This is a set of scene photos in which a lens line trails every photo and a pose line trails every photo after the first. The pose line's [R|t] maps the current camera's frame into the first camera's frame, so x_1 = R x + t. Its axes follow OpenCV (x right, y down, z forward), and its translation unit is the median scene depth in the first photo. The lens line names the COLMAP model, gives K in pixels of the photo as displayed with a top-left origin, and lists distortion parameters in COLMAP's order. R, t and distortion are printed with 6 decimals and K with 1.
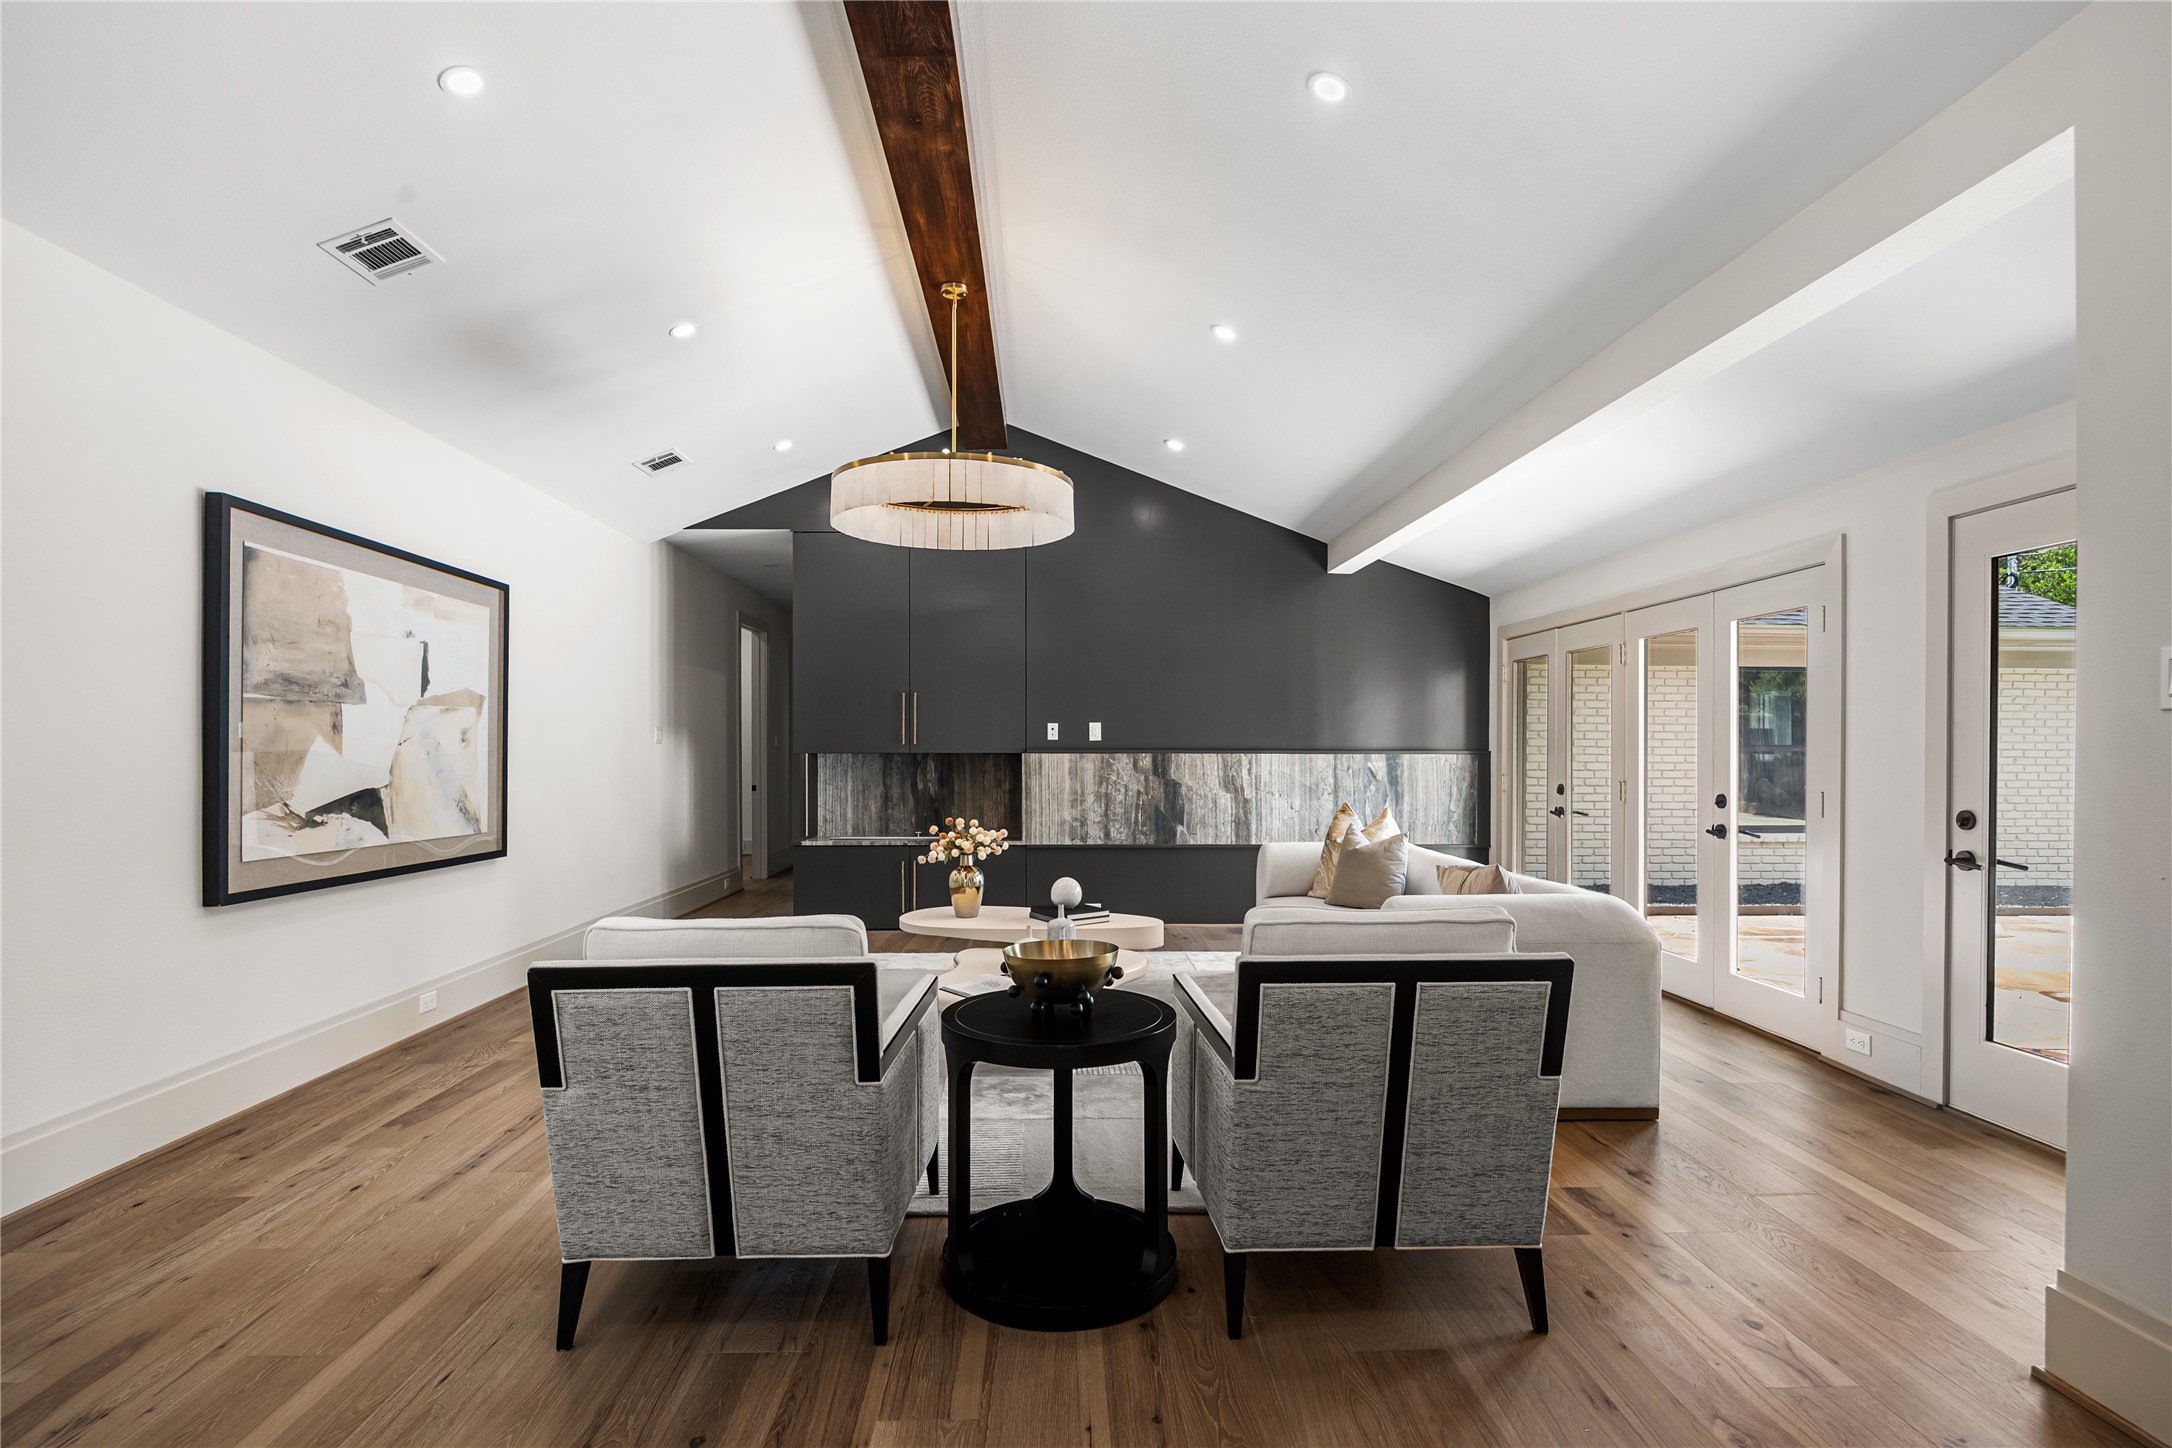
lens RADIAL K [[1110.7, 0, 1069.5], [0, 1110.7, 761.3], [0, 0, 1]] dist [-0.006812, -0.000276]
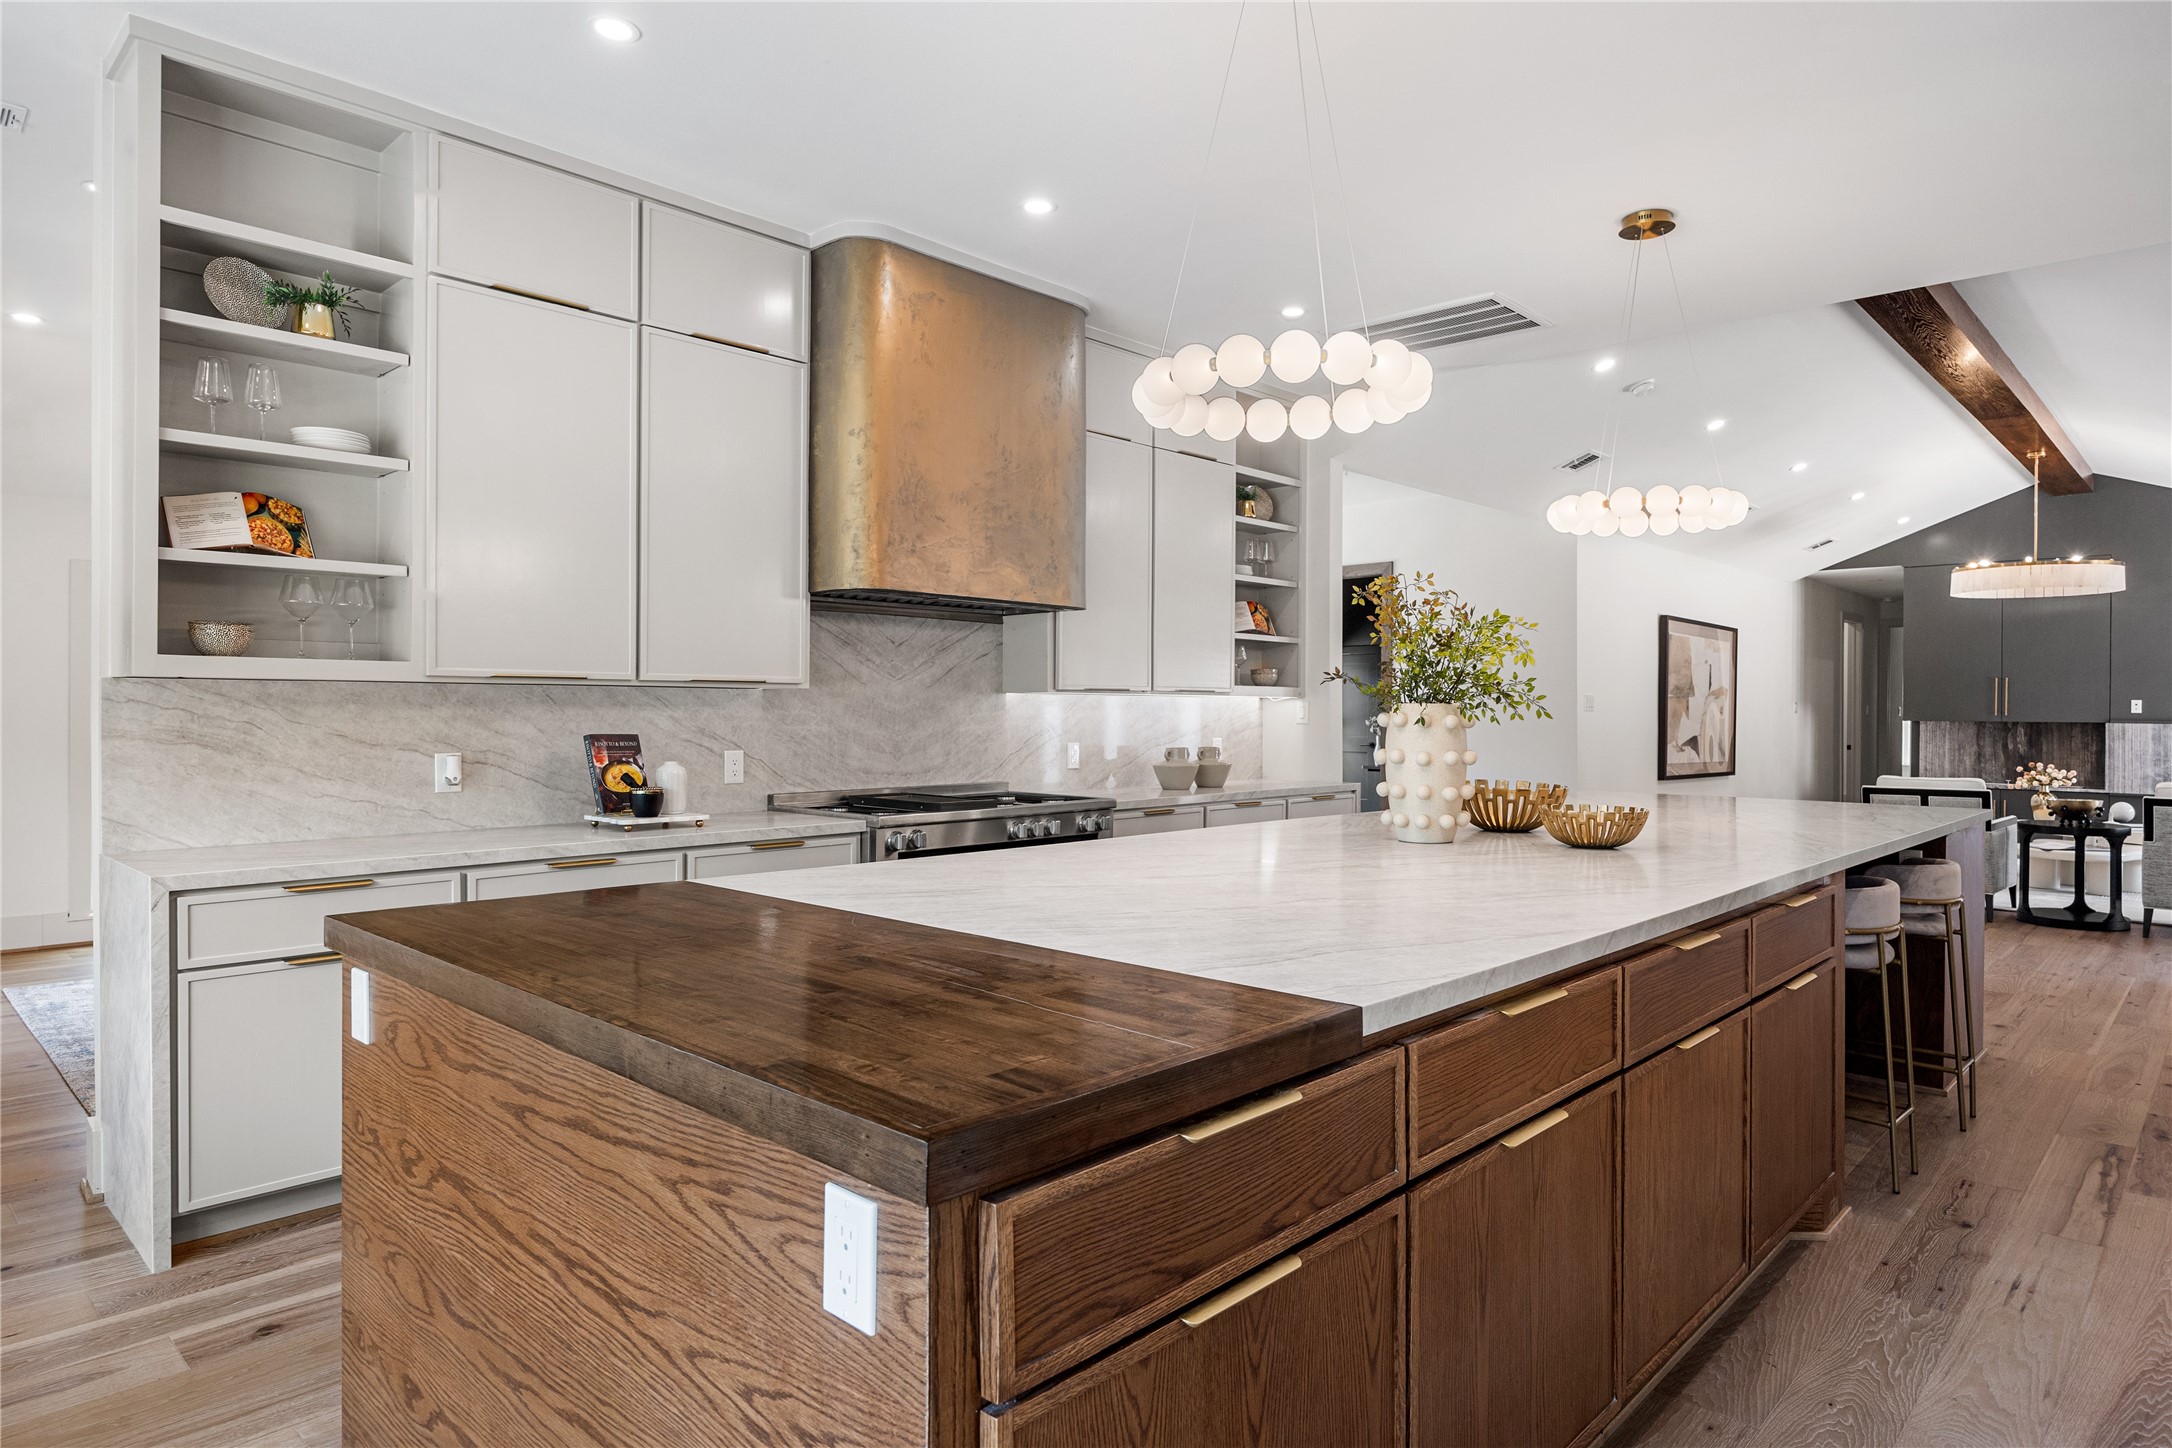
lens RADIAL K [[1235.3, 0, 1089.4], [0, 1235.3, 715.2], [0, 0, 1]] dist [-0.006247, -0.002464]
pose [[0.711919, 0.007814, -0.702218, 0.121553], [-0.013521, 0.999905, -0.002582, 0.003824], [0.702131, 0.011333, 0.711958, -0.875847]]
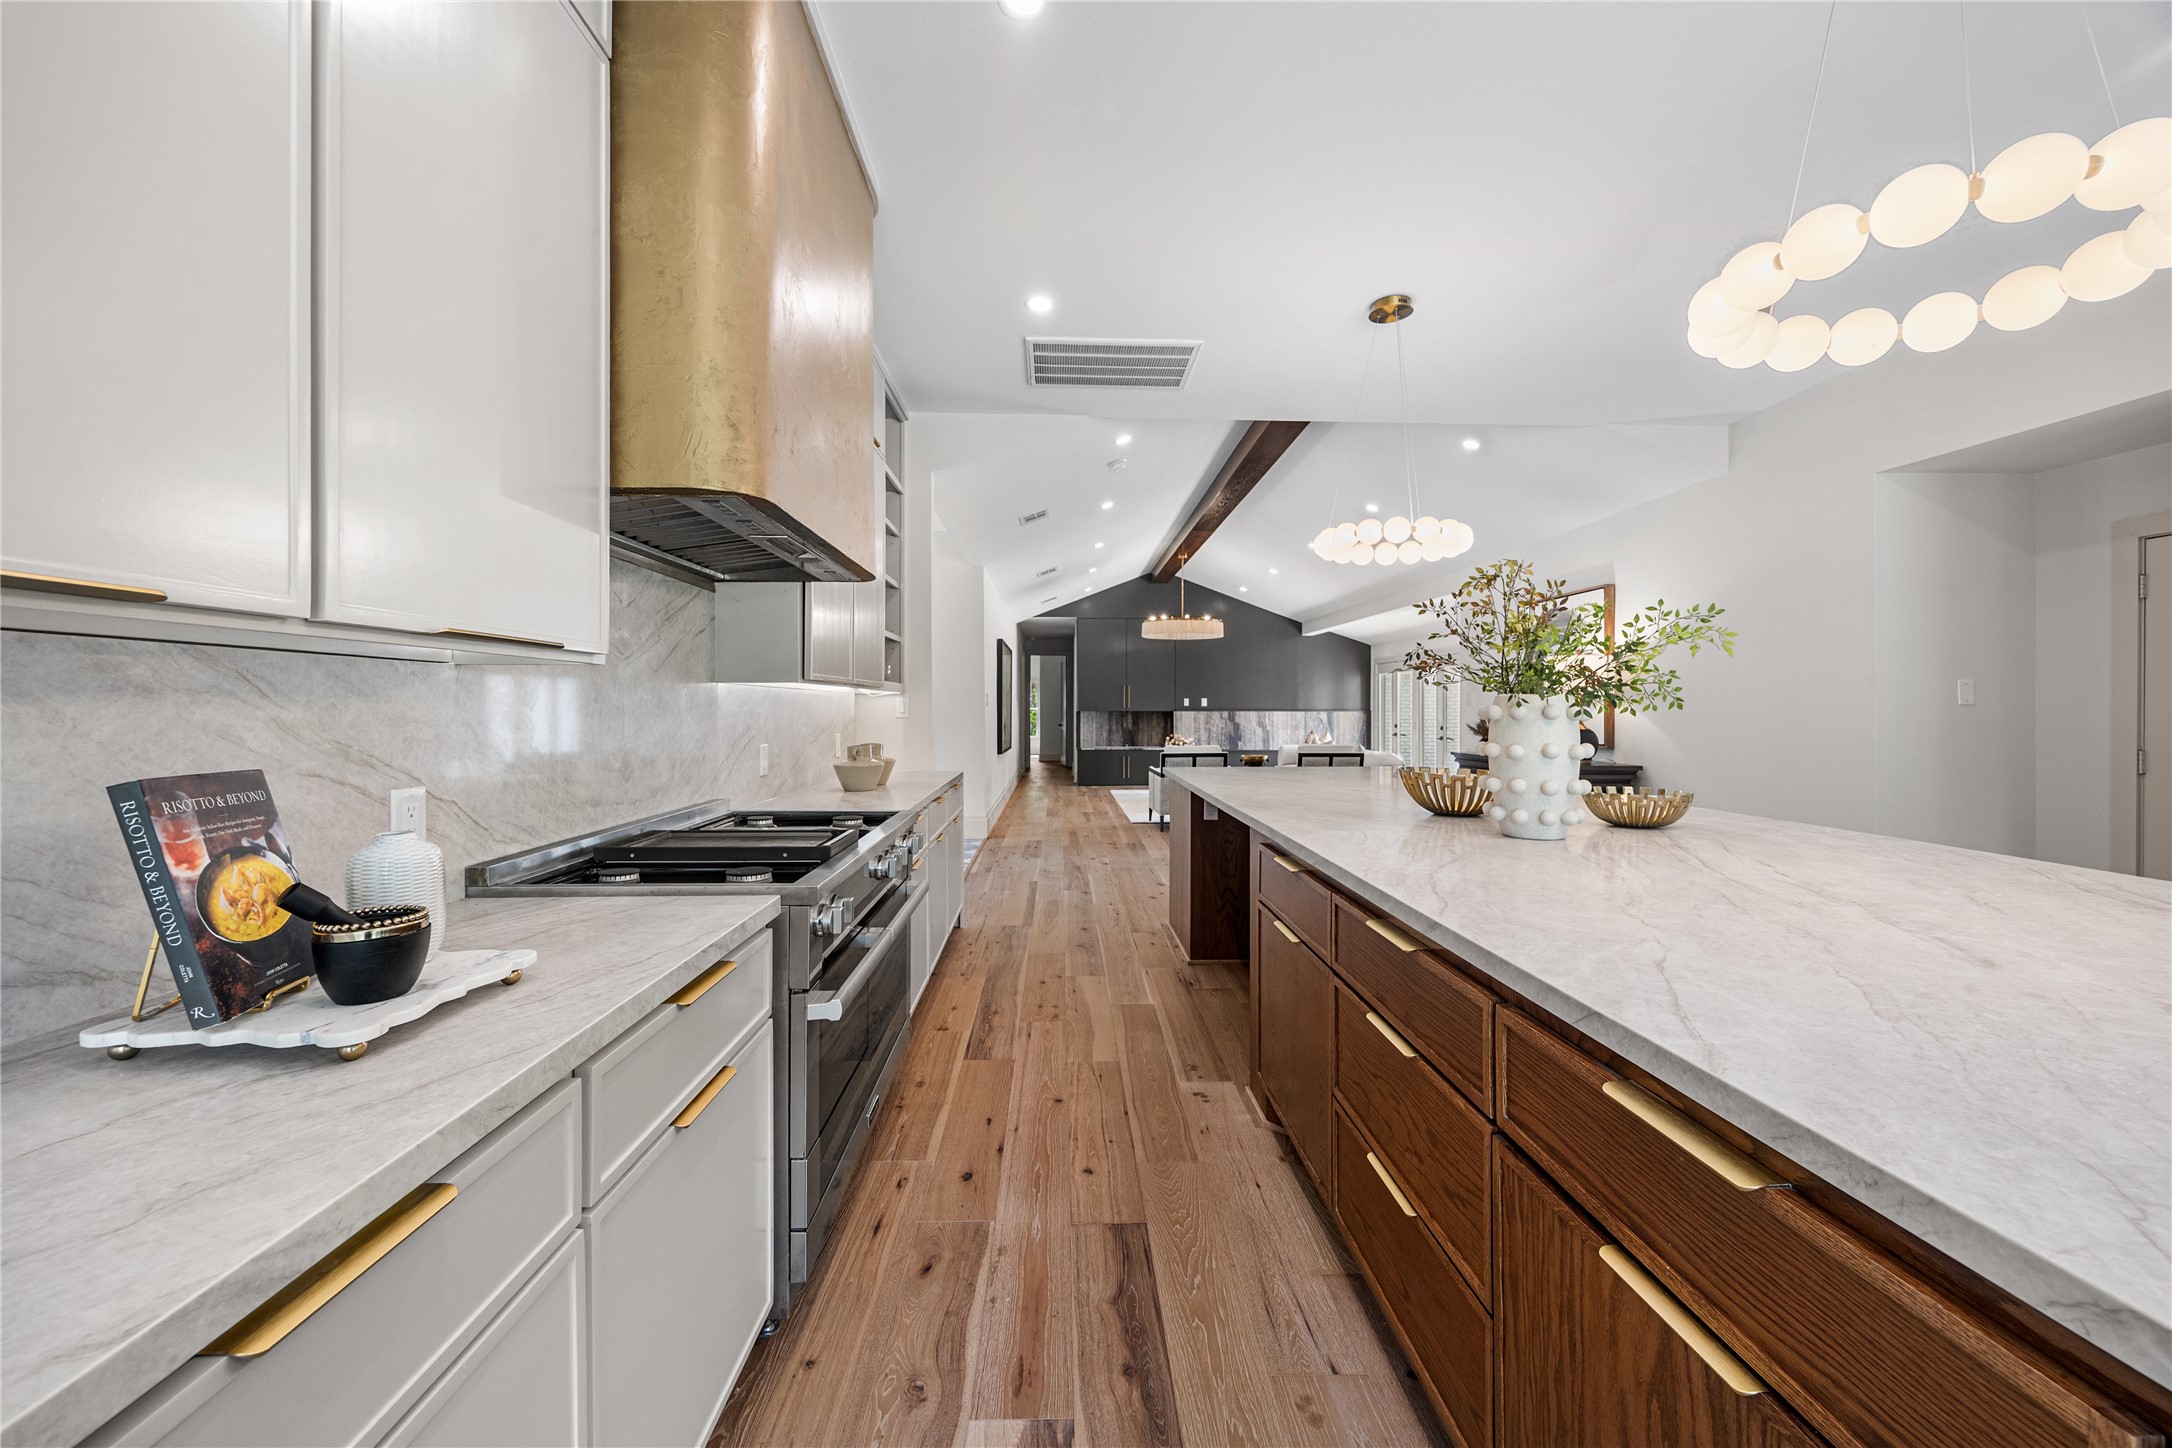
lens RADIAL K [[827.2, 0, 1079.9], [0, 827.2, 710.7], [0, 0, 1]] dist [-0.000710, -0.000386]
pose [[0.999998, 0.001169, -0.001731, -0.240280], [-0.001182, 0.999972, -0.007393, 0.004691], [0.001723, 0.007395, 0.999971, -0.771576]]
